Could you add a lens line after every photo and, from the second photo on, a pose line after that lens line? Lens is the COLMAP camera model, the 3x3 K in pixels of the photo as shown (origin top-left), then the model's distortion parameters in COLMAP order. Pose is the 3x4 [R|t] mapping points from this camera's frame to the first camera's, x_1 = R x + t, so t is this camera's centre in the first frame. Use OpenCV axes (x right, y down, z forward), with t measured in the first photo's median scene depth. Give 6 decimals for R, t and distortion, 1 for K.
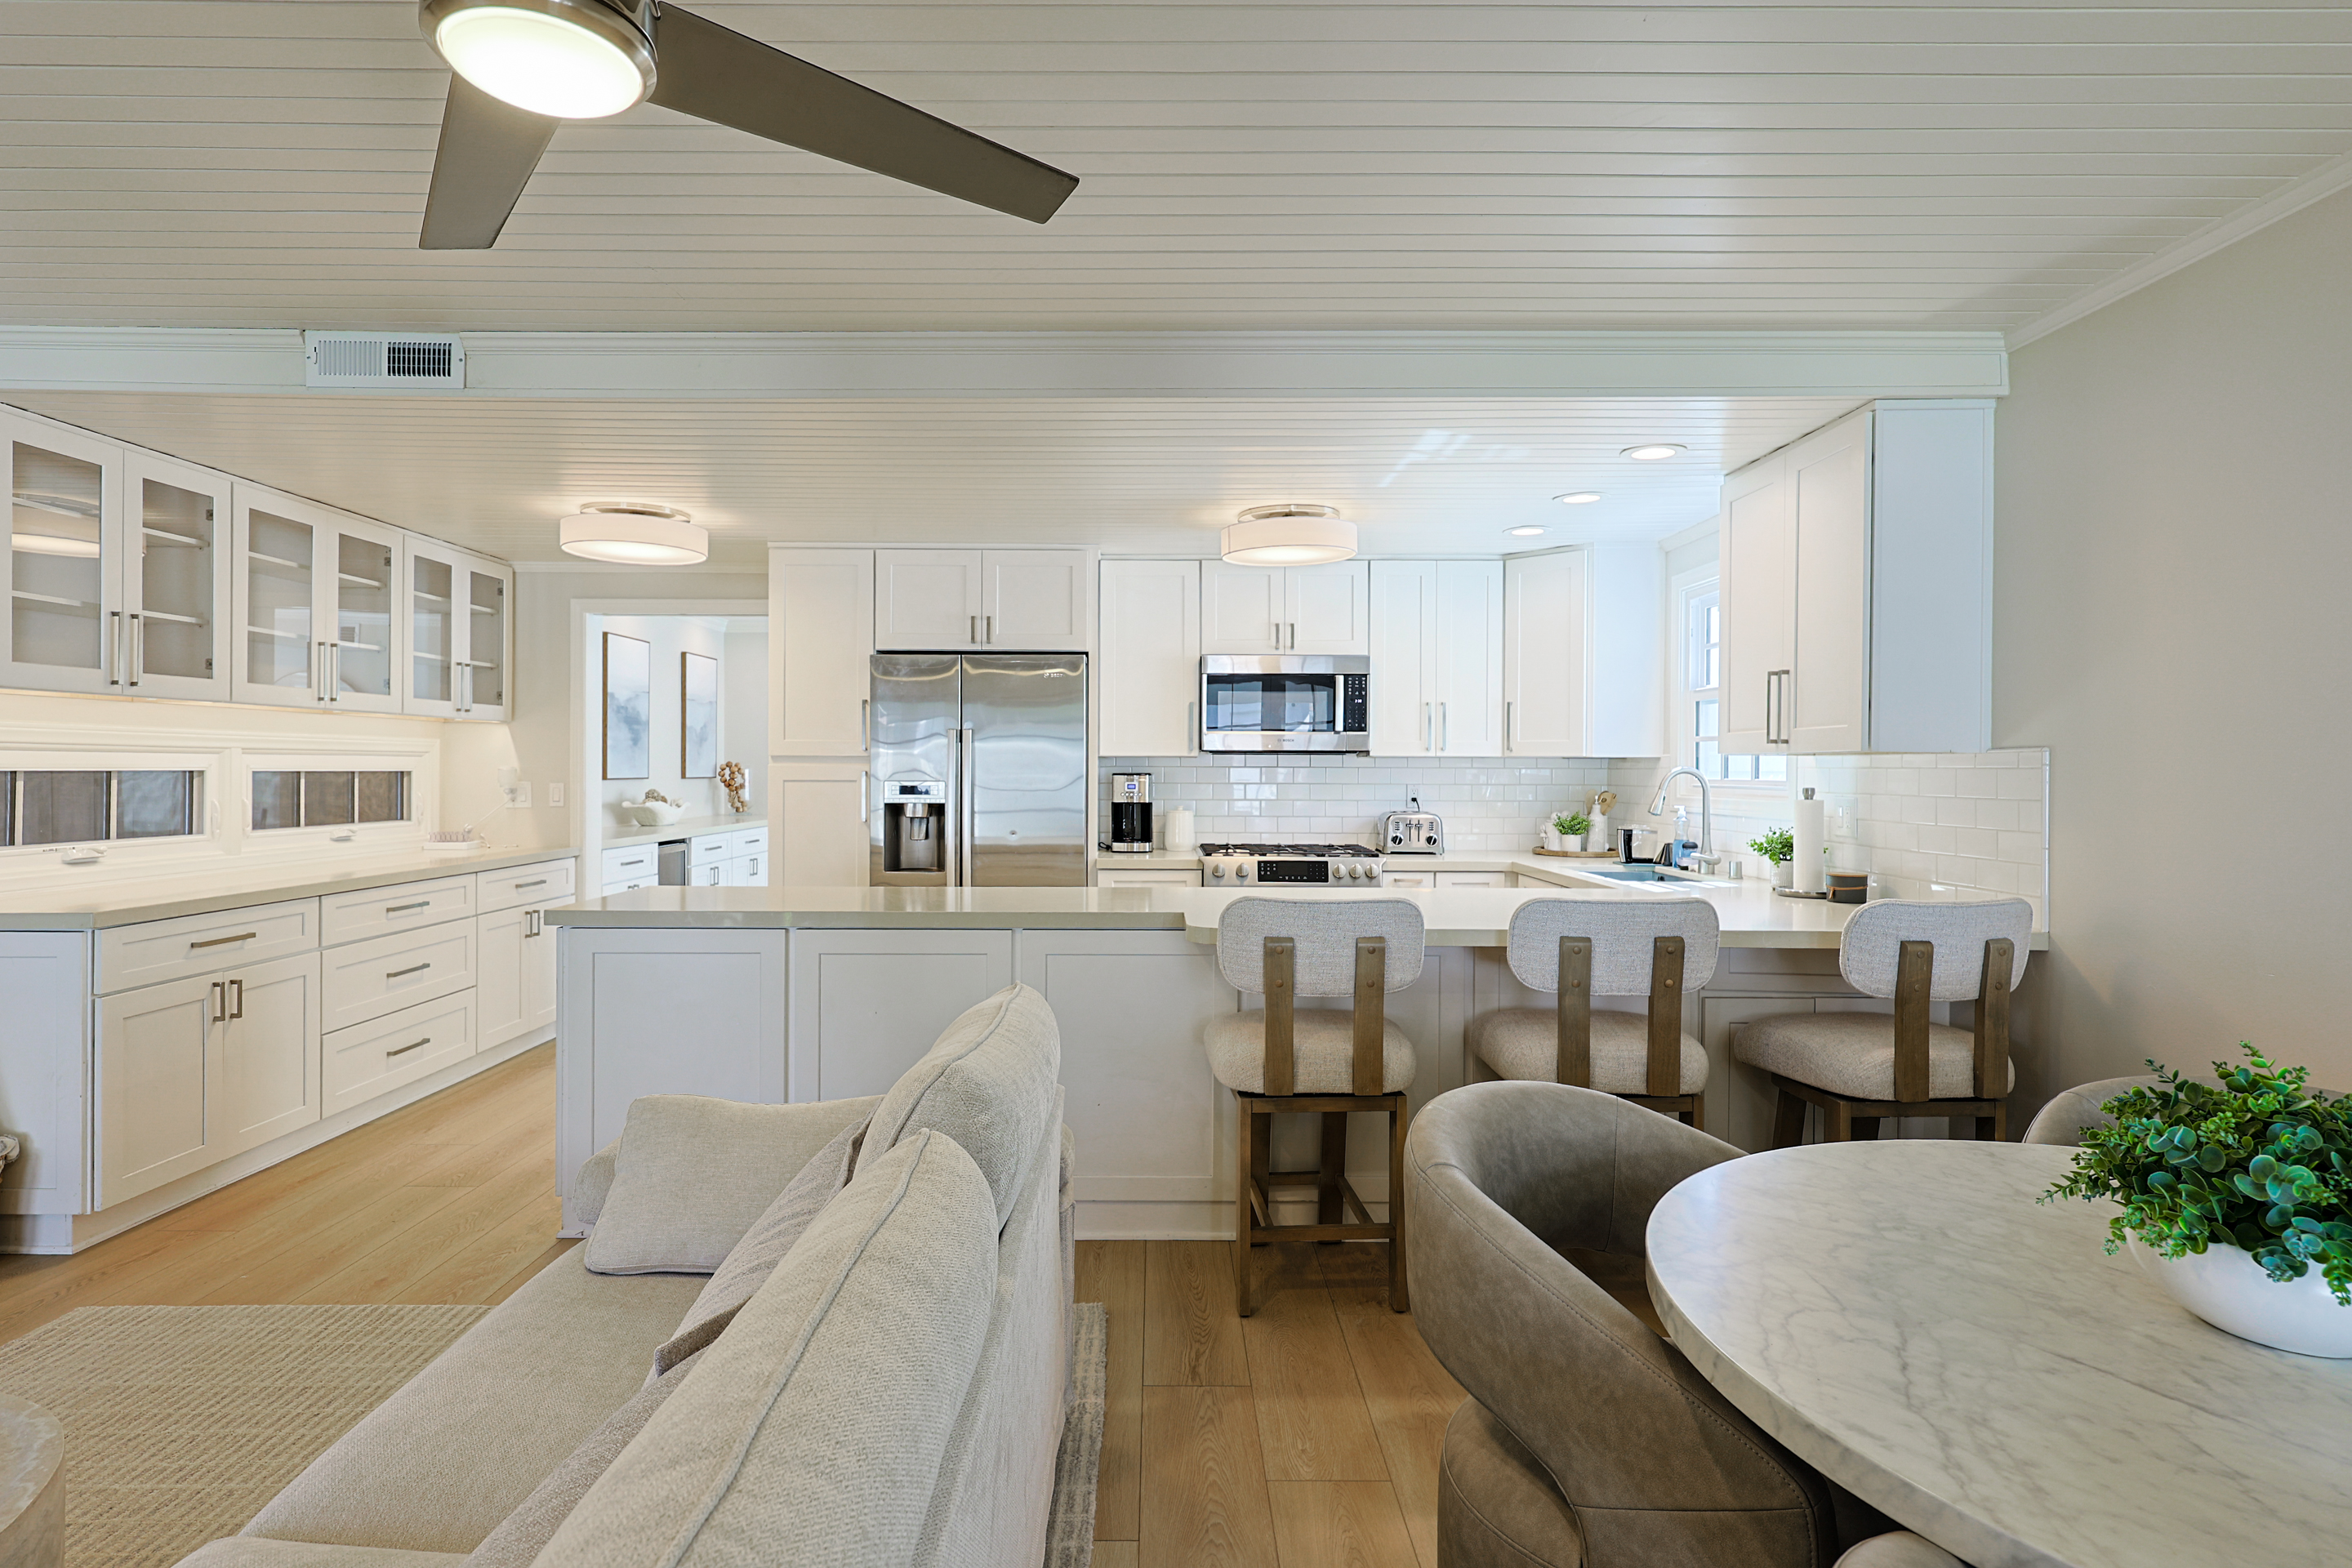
lens RADIAL K [[1175.7, 0, 1169.2], [0, 1175.7, 773.3], [0, 0, 1]] dist [0.001216, 0.000502]
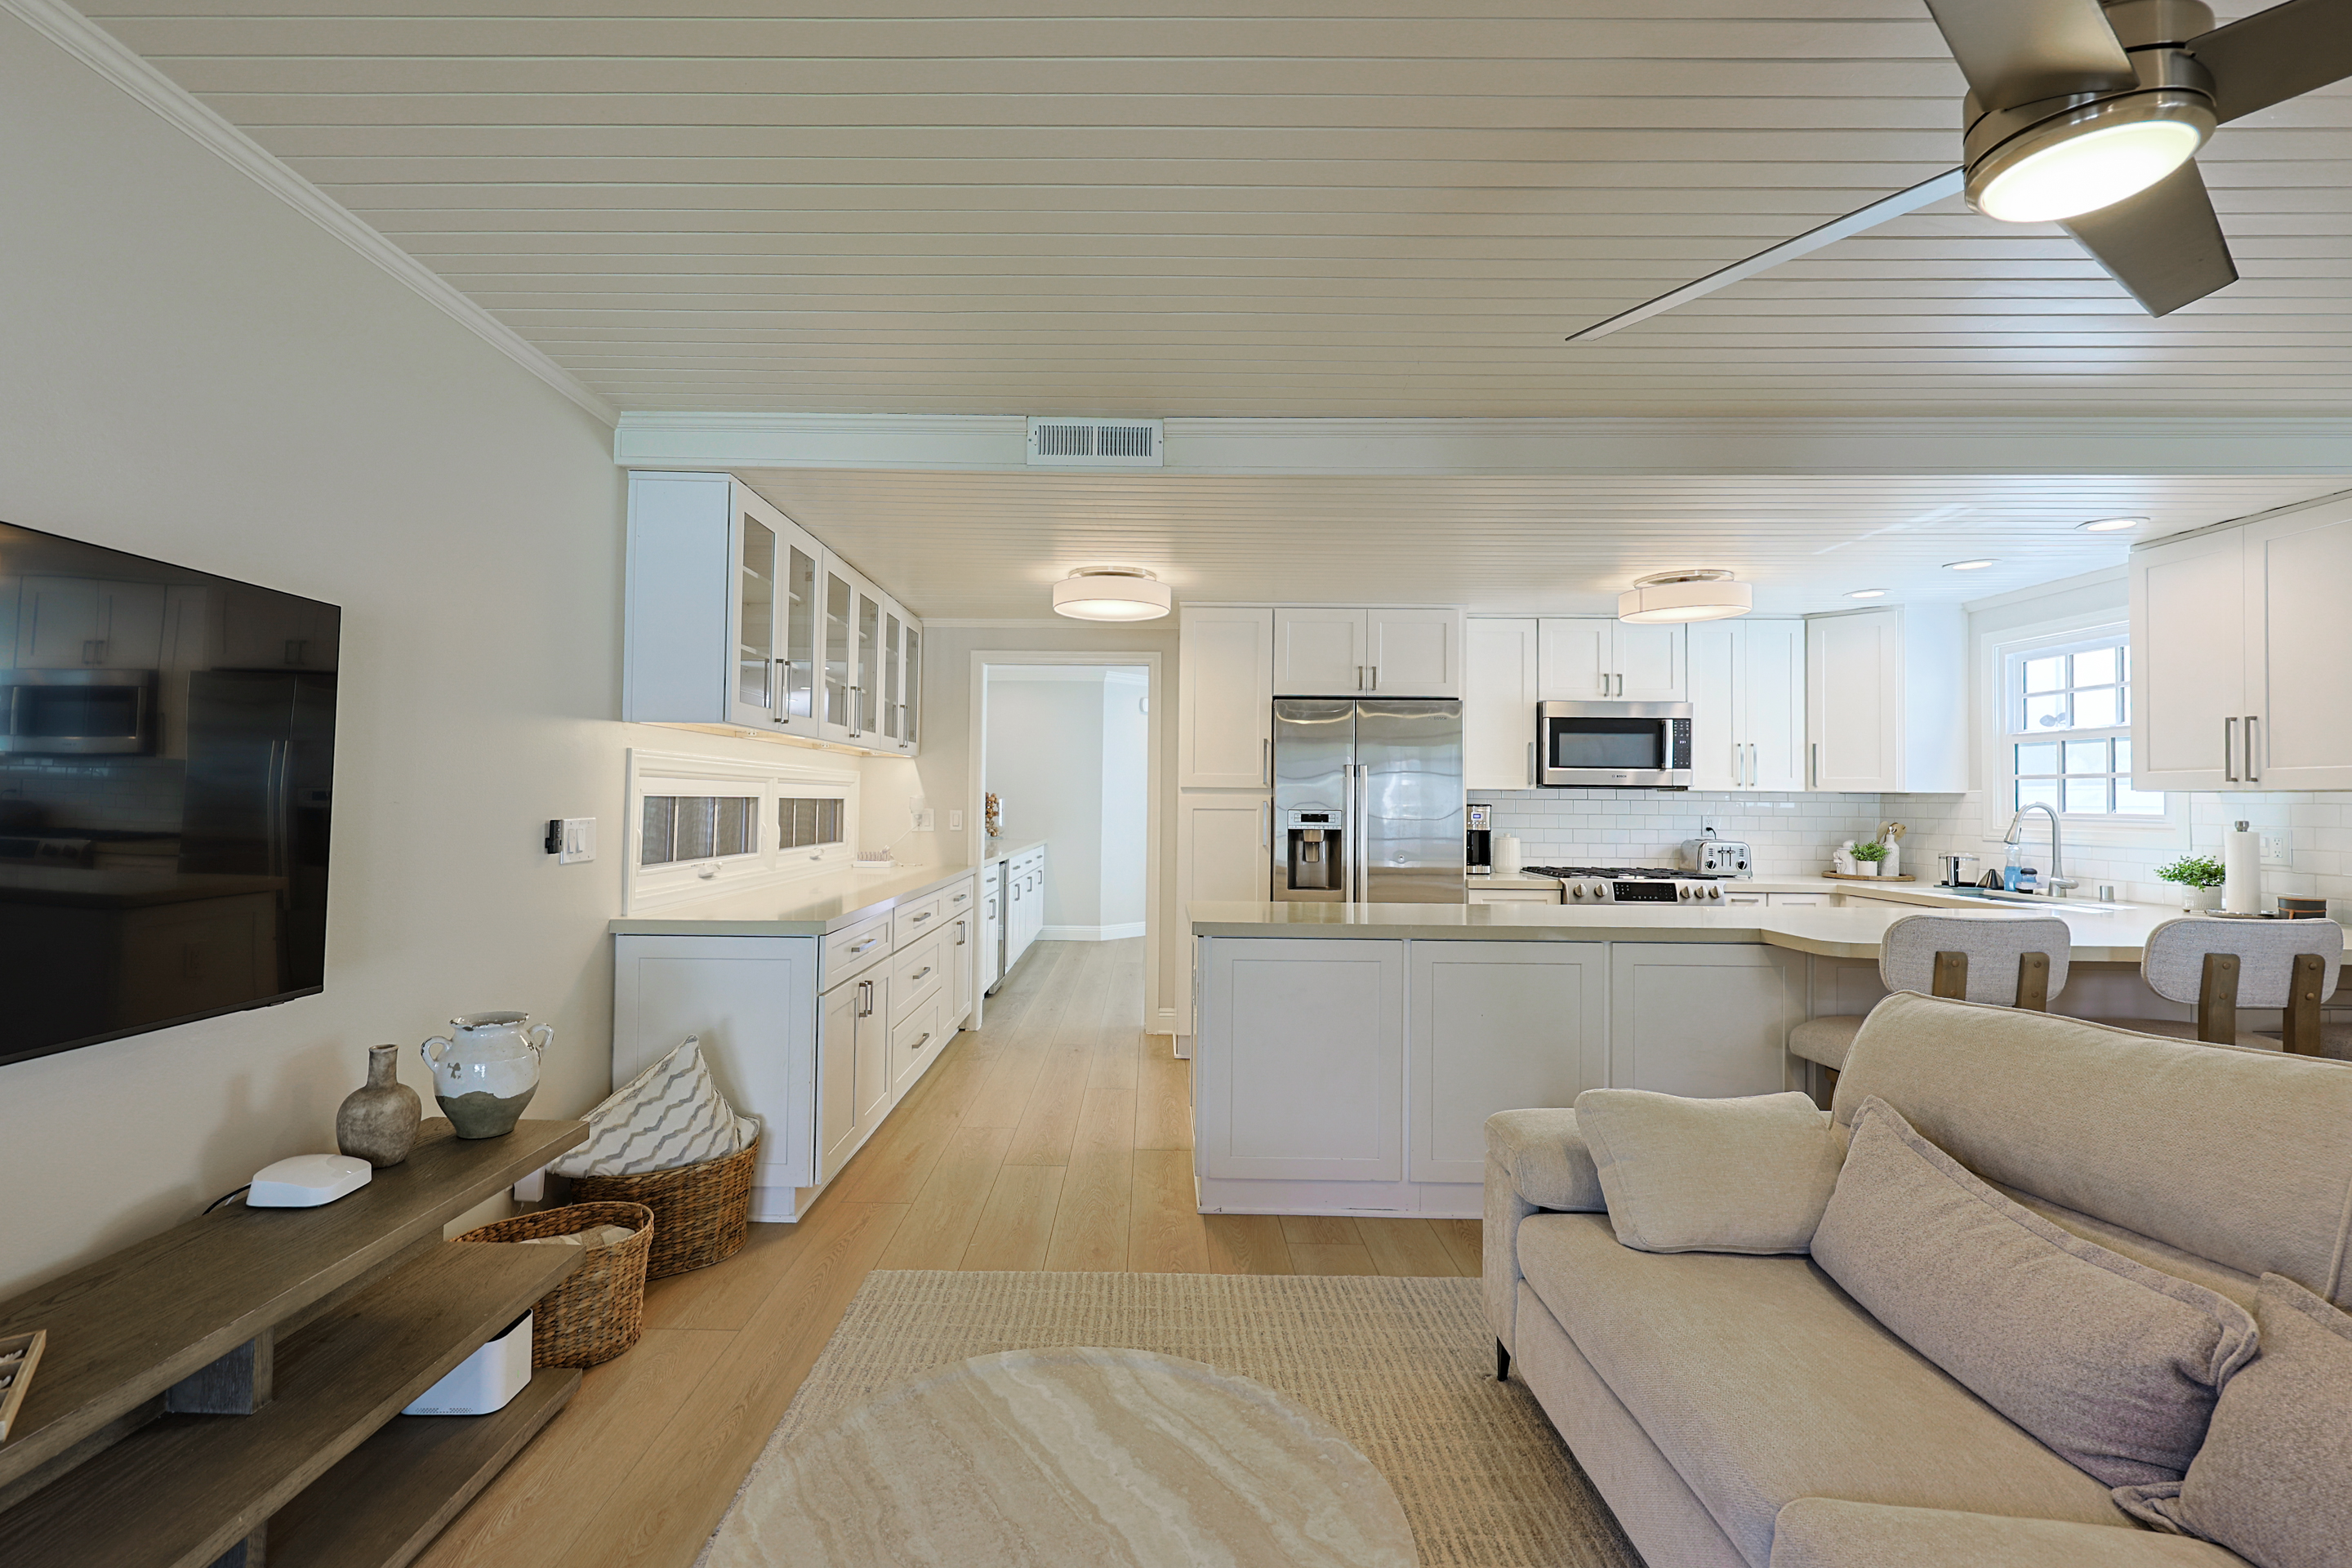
lens RADIAL K [[1018.2, 0, 1166.4], [0, 1018.2, 779.0], [0, 0, 1]] dist [-0.000398, 0.000224]
pose [[0.999878, 0.005524, -0.014628, -0.343677], [-0.005891, 0.999667, -0.025121, 0.001998], [0.014484, 0.025204, 0.999577, 0.007869]]
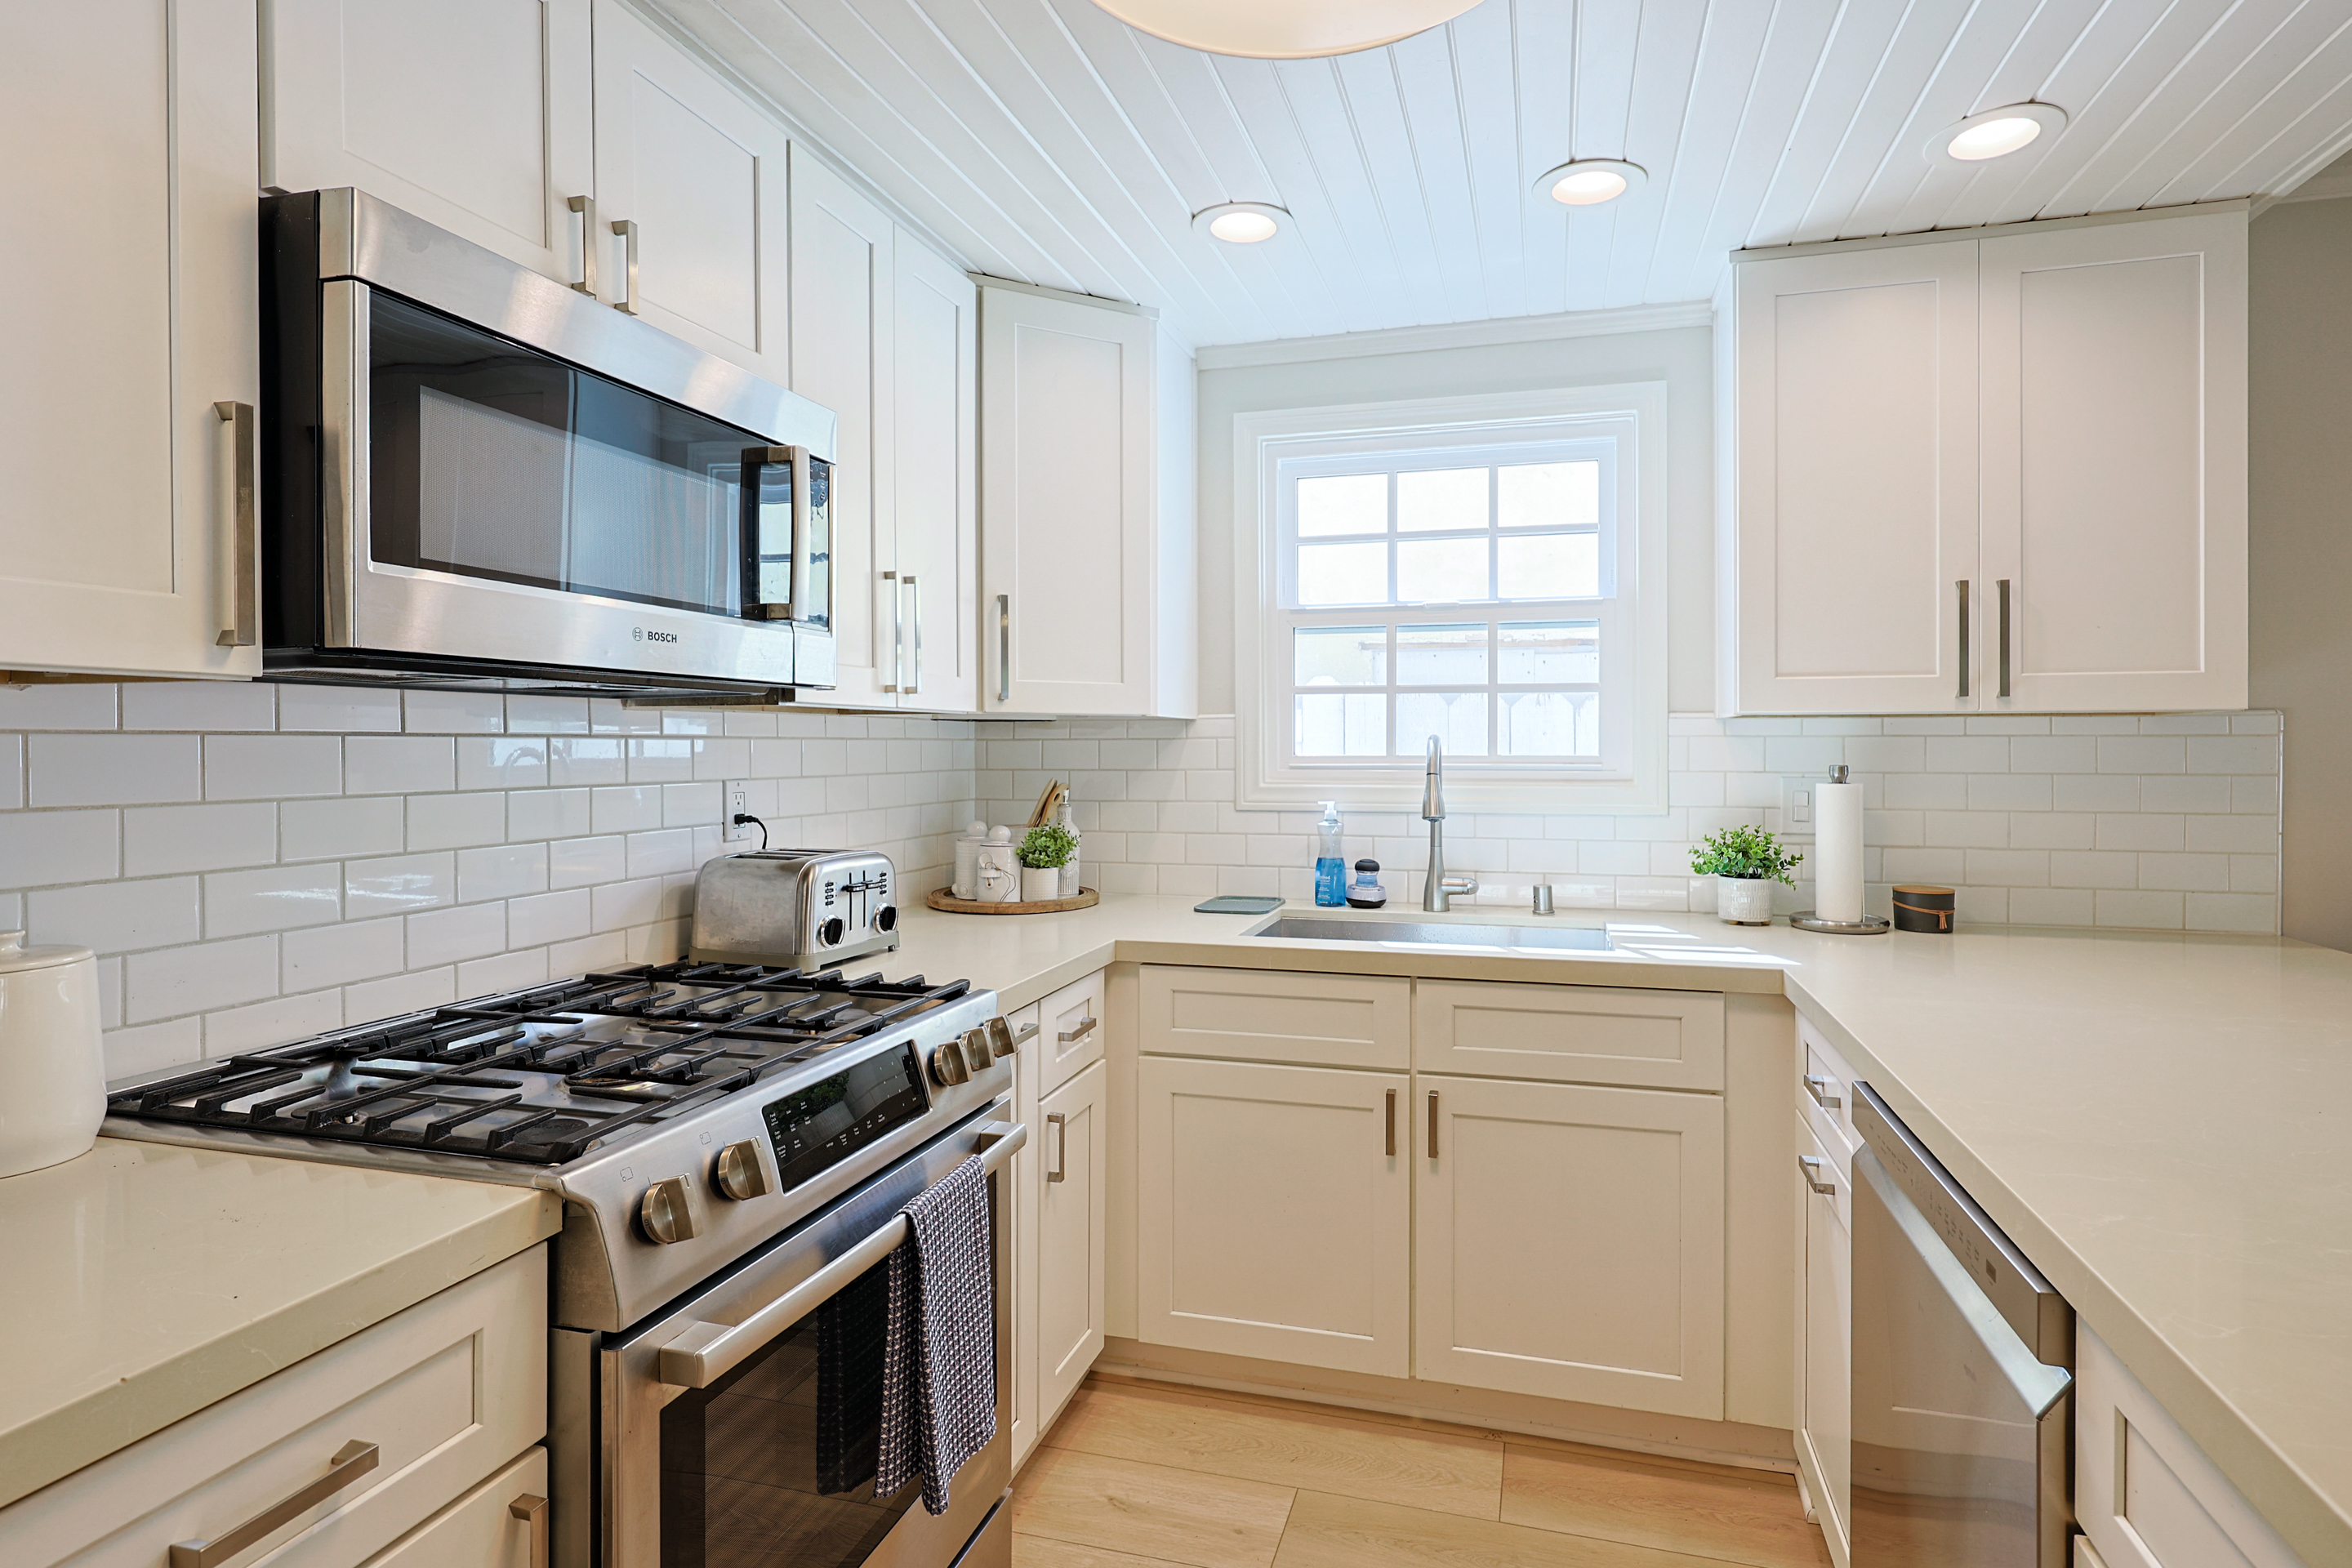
lens RADIAL K [[1164.9, 0, 1232.6], [0, 1164.9, 753.9], [0, 0, 1]] dist [0.002722, 0.001521]
pose [[0.265988, -0.011747, 0.963905, -0.136470], [0.005711, 0.999927, 0.010611, -0.002593], [-0.963959, 0.002682, 0.266036, 0.841918]]
